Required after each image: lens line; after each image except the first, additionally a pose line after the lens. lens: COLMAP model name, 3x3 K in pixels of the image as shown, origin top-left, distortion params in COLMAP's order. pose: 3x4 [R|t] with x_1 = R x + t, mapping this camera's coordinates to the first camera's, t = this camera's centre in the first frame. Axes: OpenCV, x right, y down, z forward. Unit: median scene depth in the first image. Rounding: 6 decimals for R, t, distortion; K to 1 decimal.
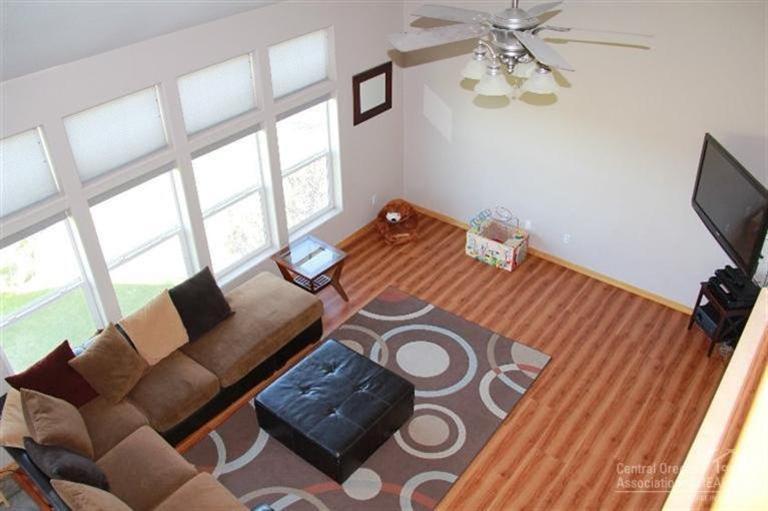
lens RADIAL K [[647.0, 0, 384.4], [0, 647.0, 262.3], [0, 0, 1]] dist [-0.149932, 0.106968]
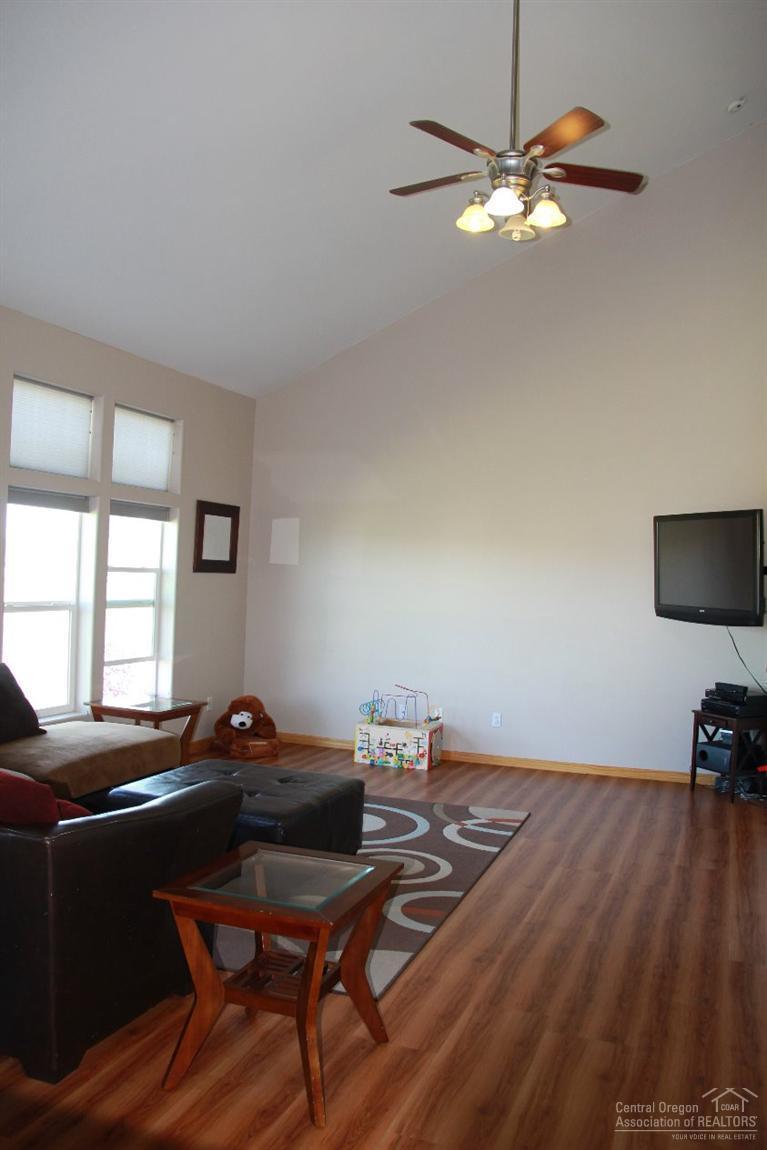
lens RADIAL K [[968.9, 0, 387.8], [0, 968.9, 585.0], [0, 0, 1]] dist [-0.149932, 0.106968]
pose [[0.948118, 0.051153, 0.313777, -0.191196], [0.131417, 0.835642, -0.533323, 0.429287], [-0.289486, 0.546888, 0.785564, 0.112514]]
